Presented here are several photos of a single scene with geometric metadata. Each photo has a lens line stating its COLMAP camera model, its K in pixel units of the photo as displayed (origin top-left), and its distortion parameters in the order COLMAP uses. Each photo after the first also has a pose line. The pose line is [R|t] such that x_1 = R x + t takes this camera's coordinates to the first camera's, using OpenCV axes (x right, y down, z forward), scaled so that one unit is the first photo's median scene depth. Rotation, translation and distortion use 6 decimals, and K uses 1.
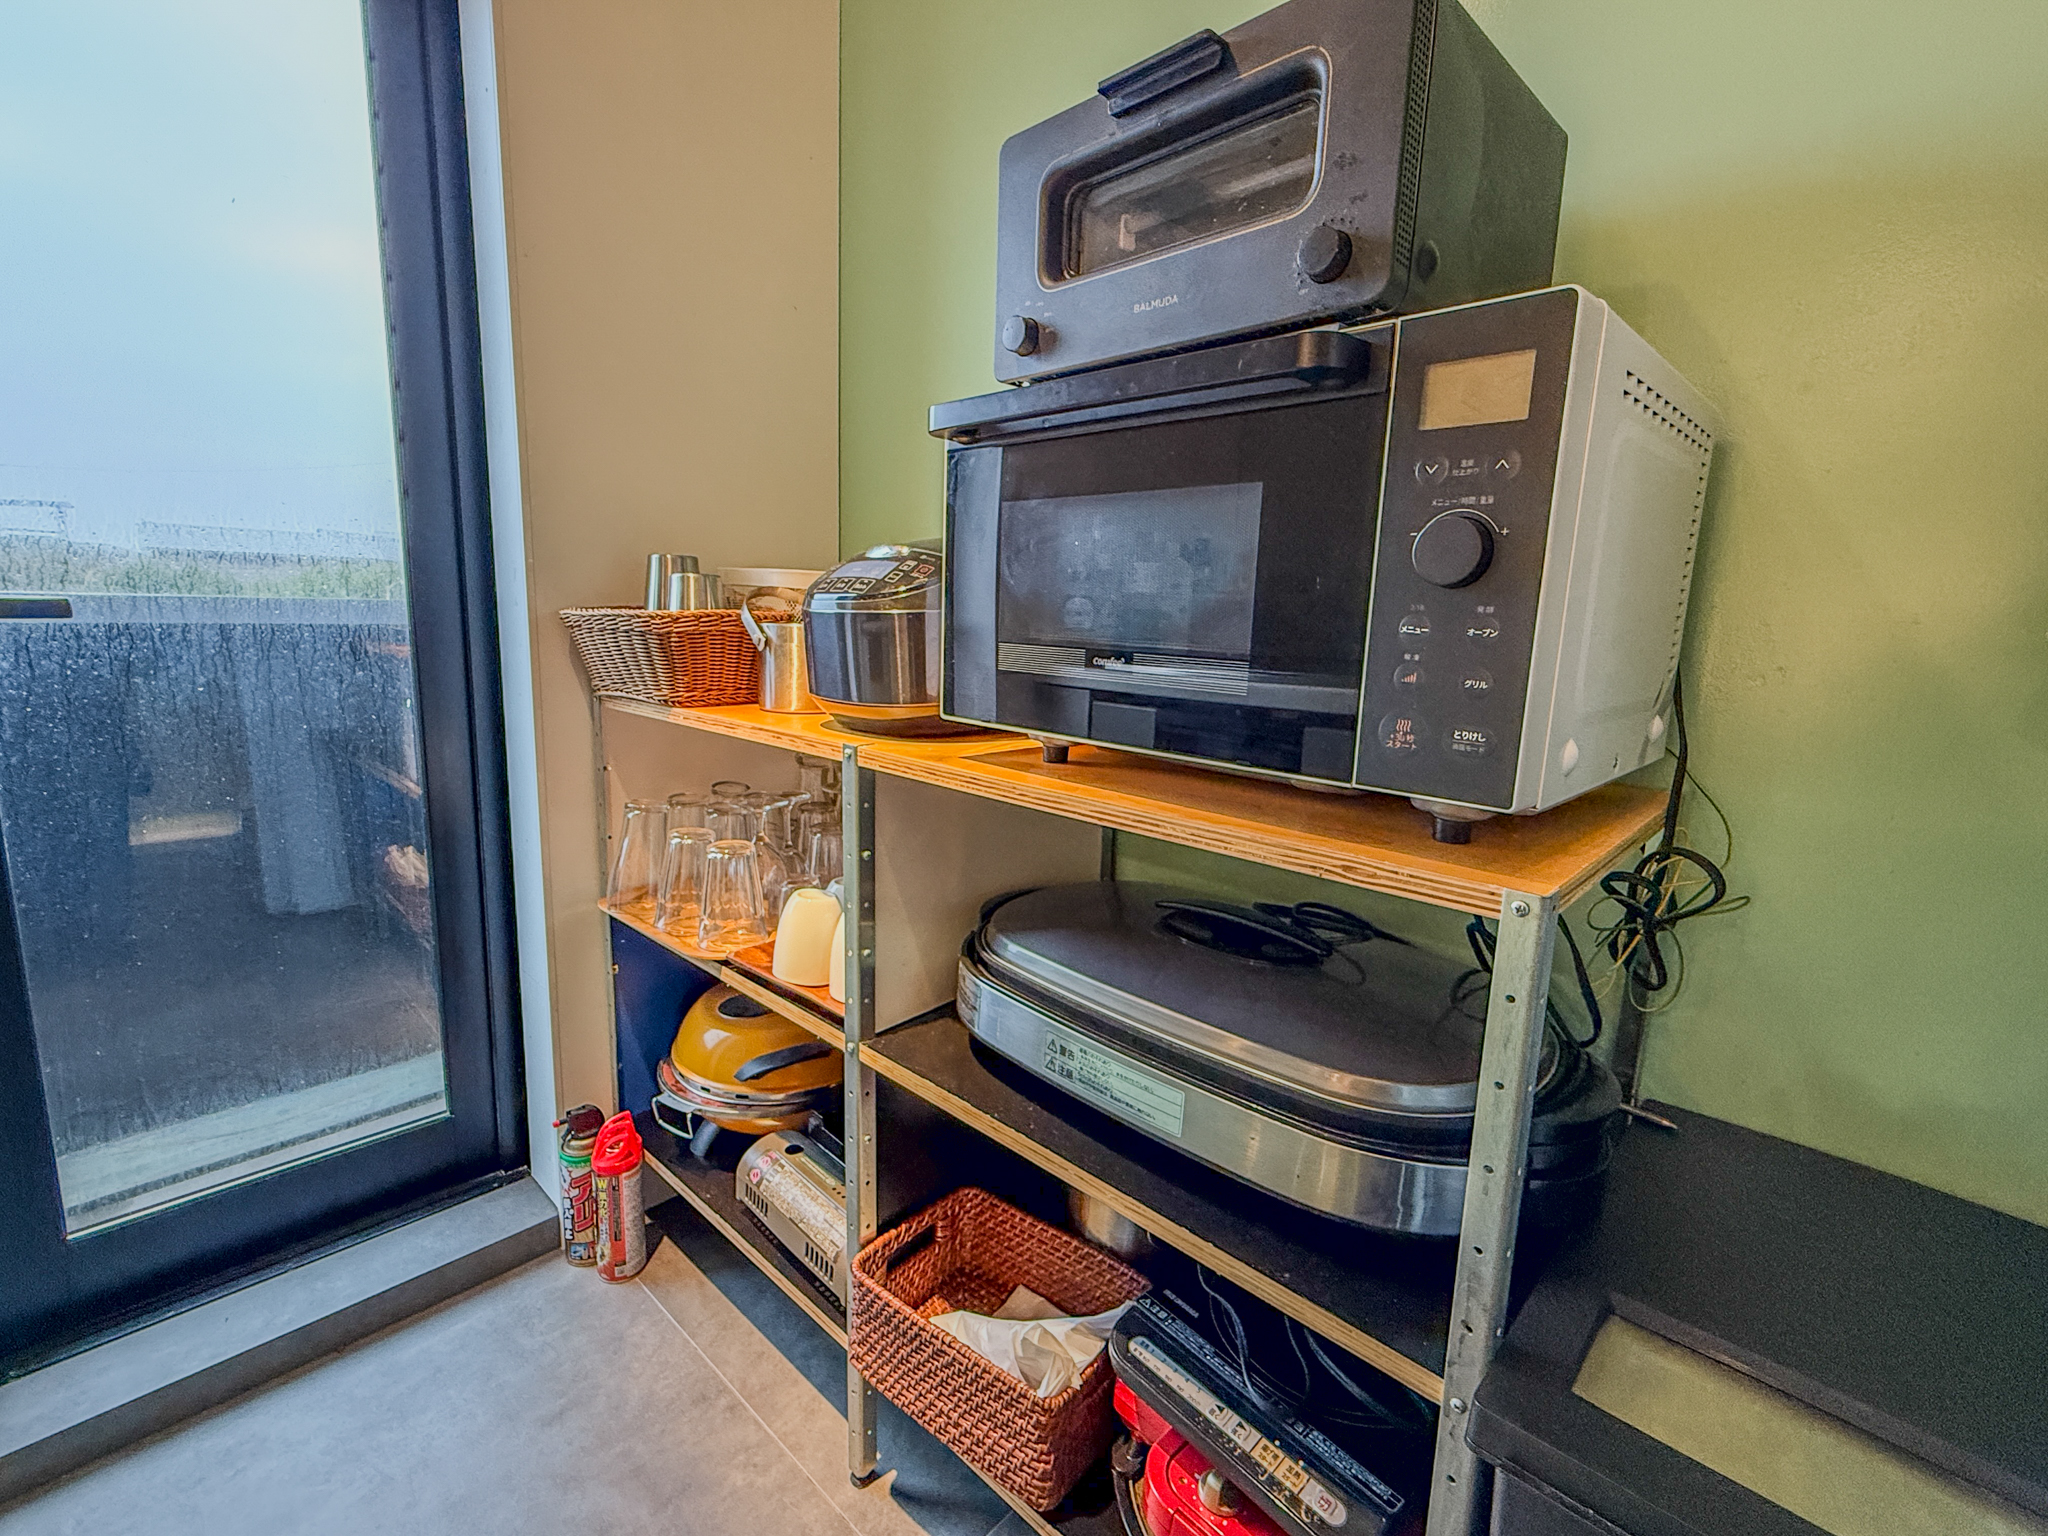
lens RADIAL K [[936.8, 0, 1024.0], [0, 936.8, 768.0], [0, 0, 1]] dist [0.001096, -0.000278]
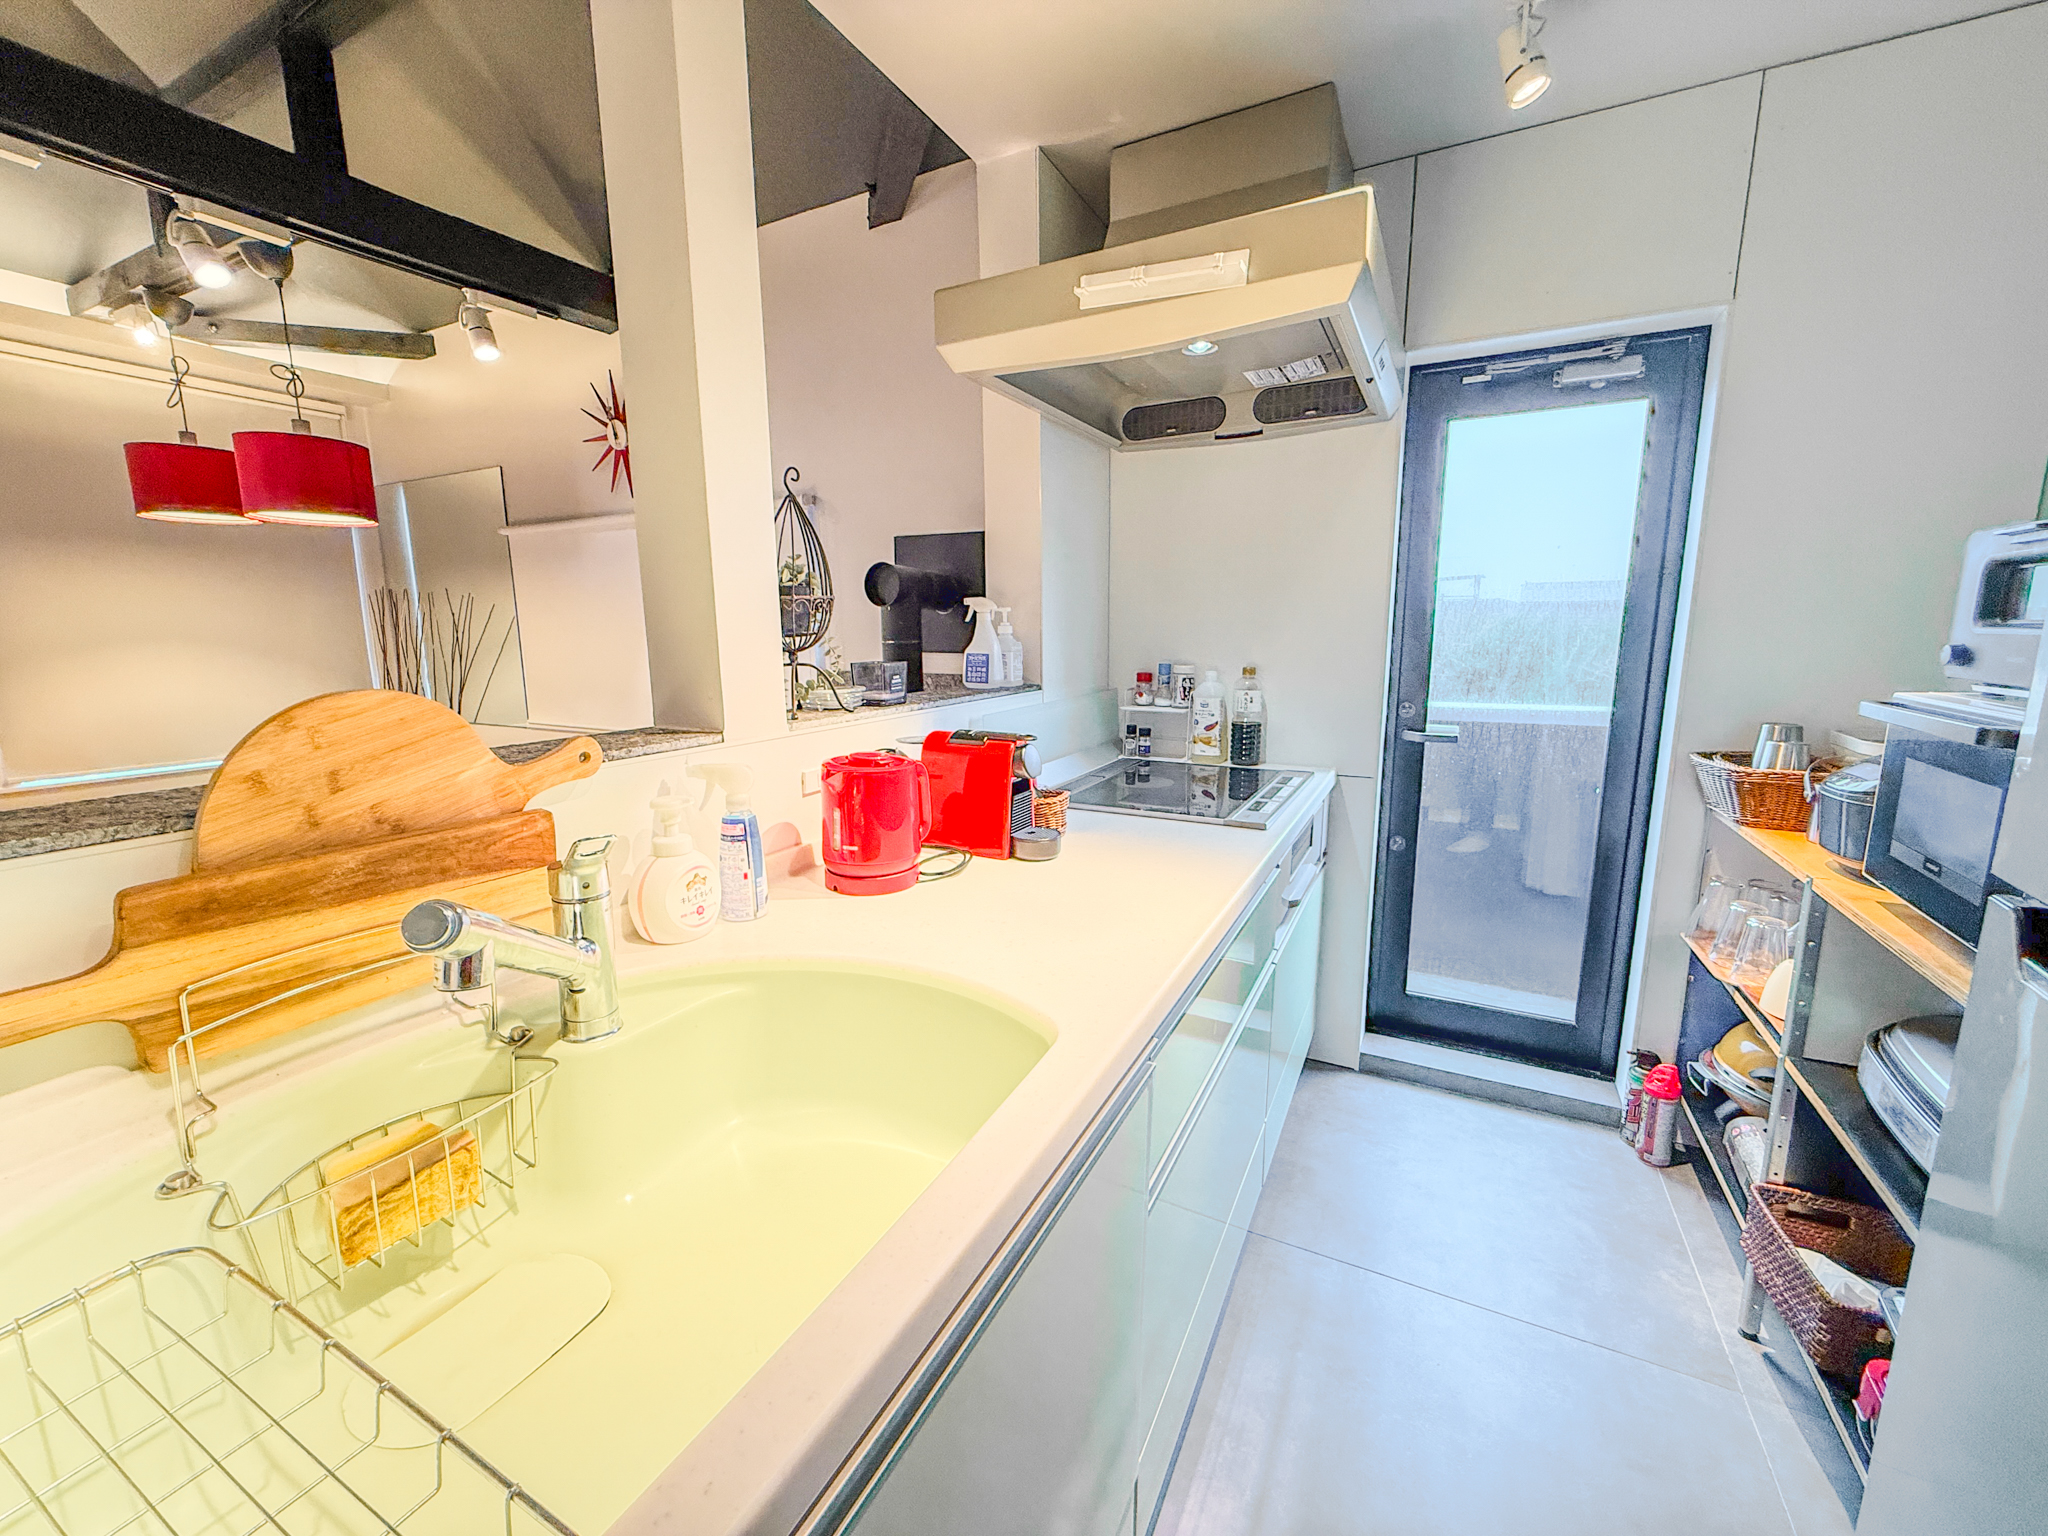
lens RADIAL K [[816.9, 0, 1020.9], [0, 816.9, 768.9], [0, 0, 1]] dist [0.002083, -0.000117]
pose [[0.282593, 0.134421, -0.949775, 0.559758], [-0.147084, 0.984496, 0.095572, -0.106312], [0.947896, 0.112689, 0.297983, -0.566344]]
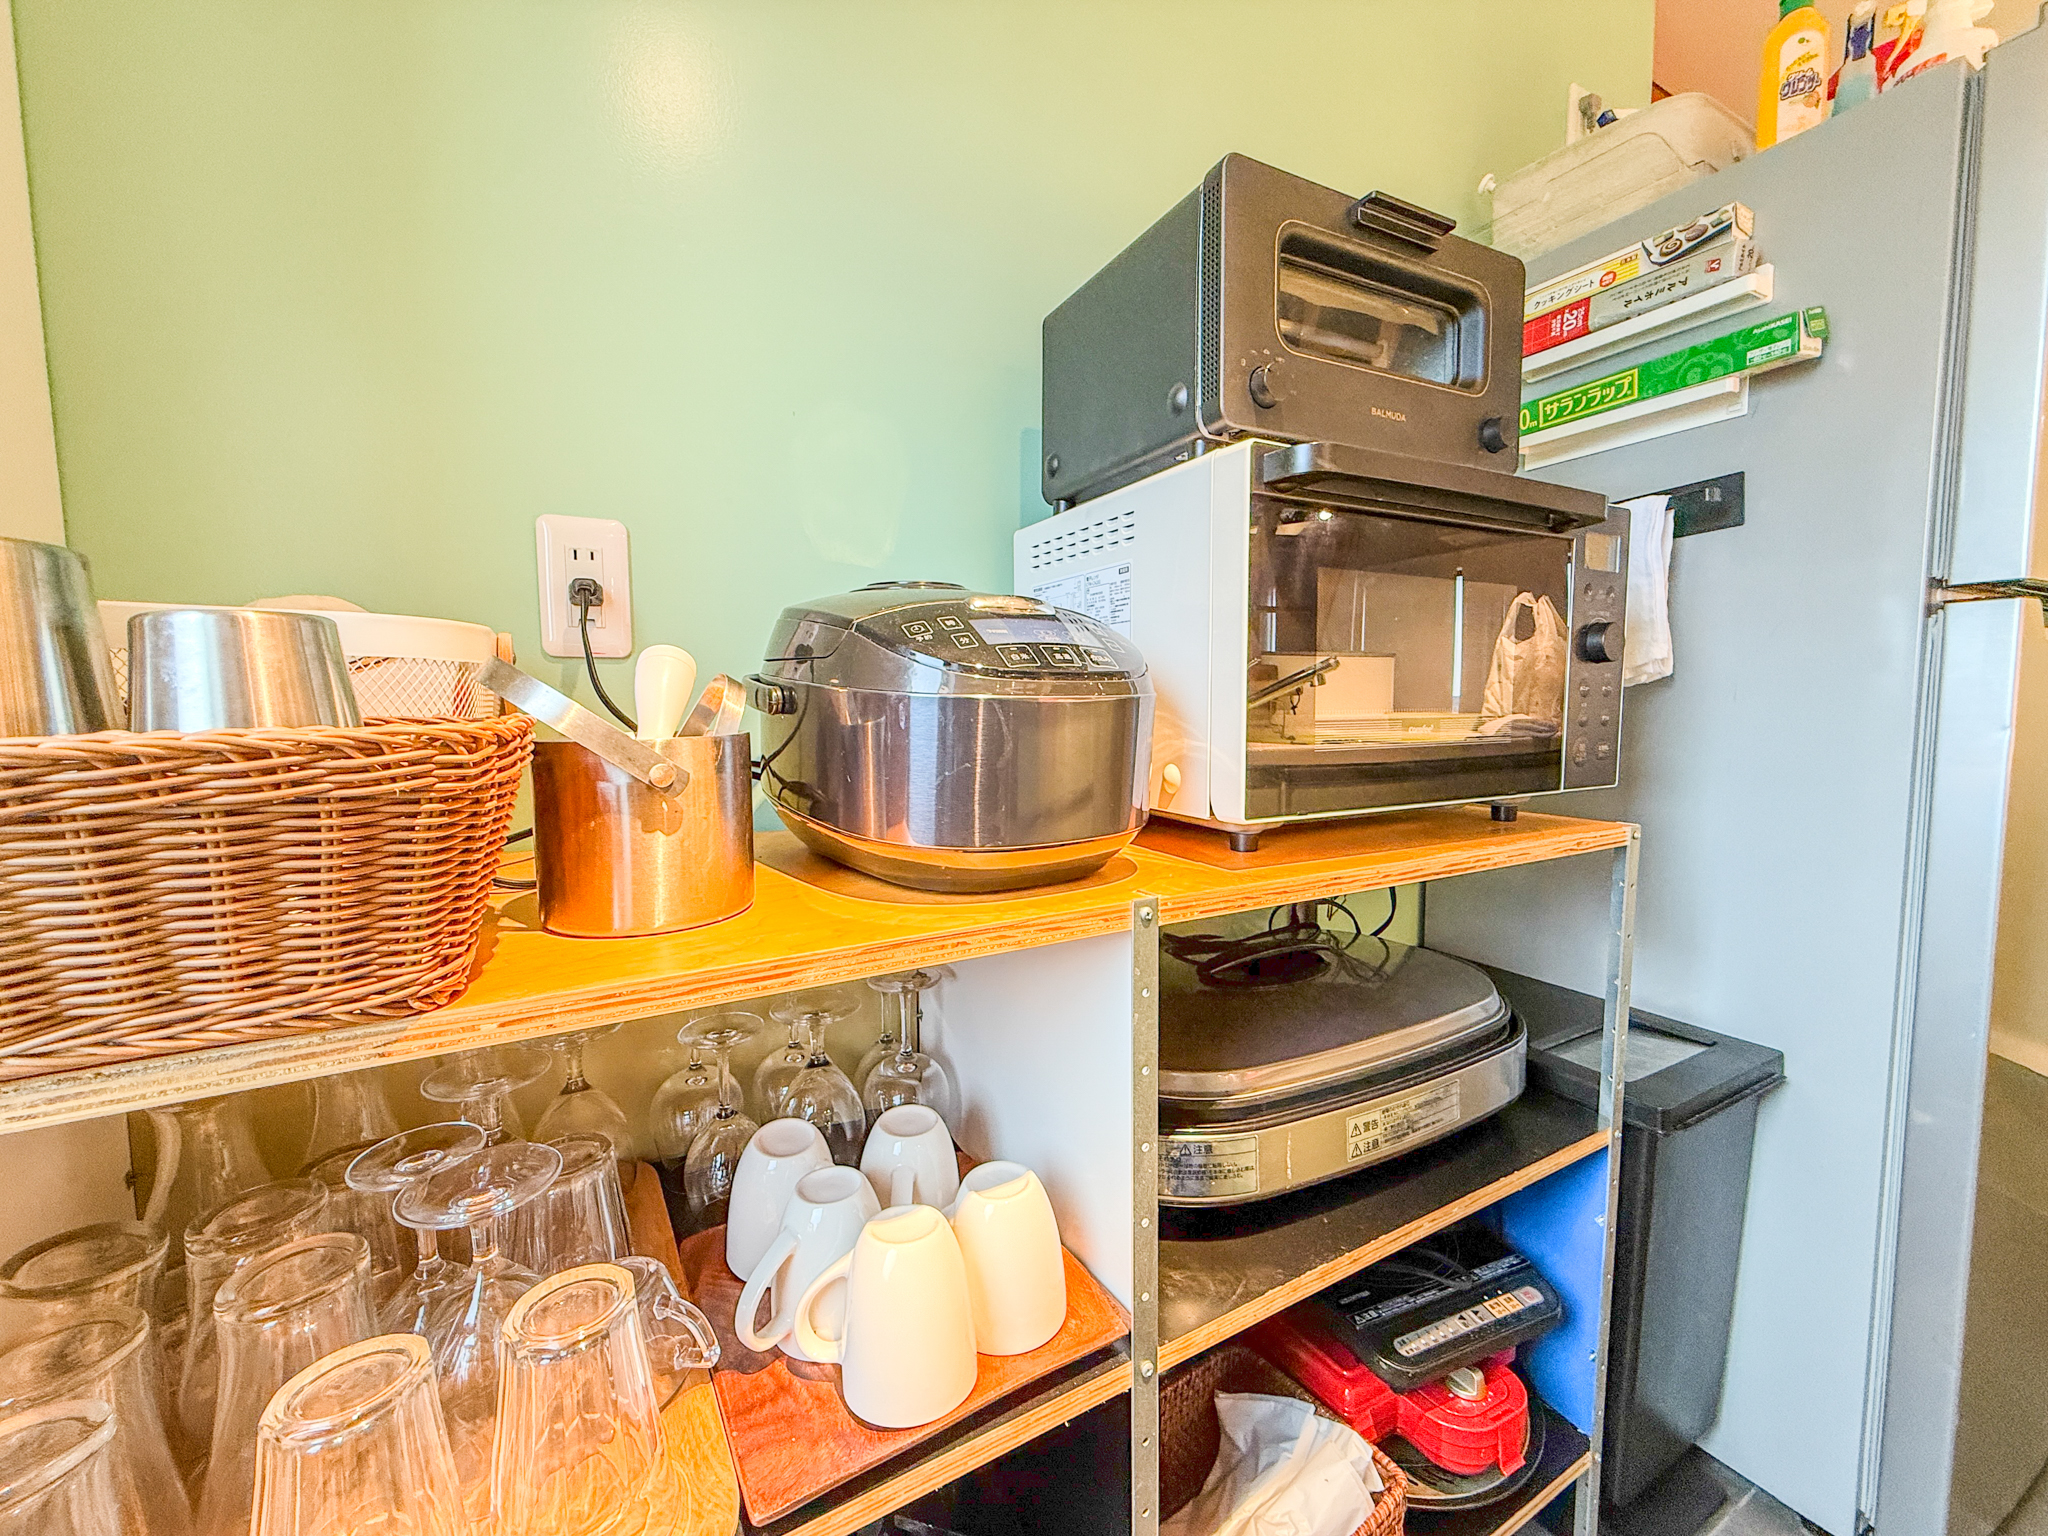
lens RADIAL K [[816.9, 0, 1020.9], [0, 816.9, 768.9], [0, 0, 1]] dist [0.002083, -0.000117]
pose [[0.291144, -0.111476, 0.950162, -0.535681], [0.185043, 0.980994, 0.058393, -0.118111], [-0.938613, 0.158820, 0.306239, 0.649050]]
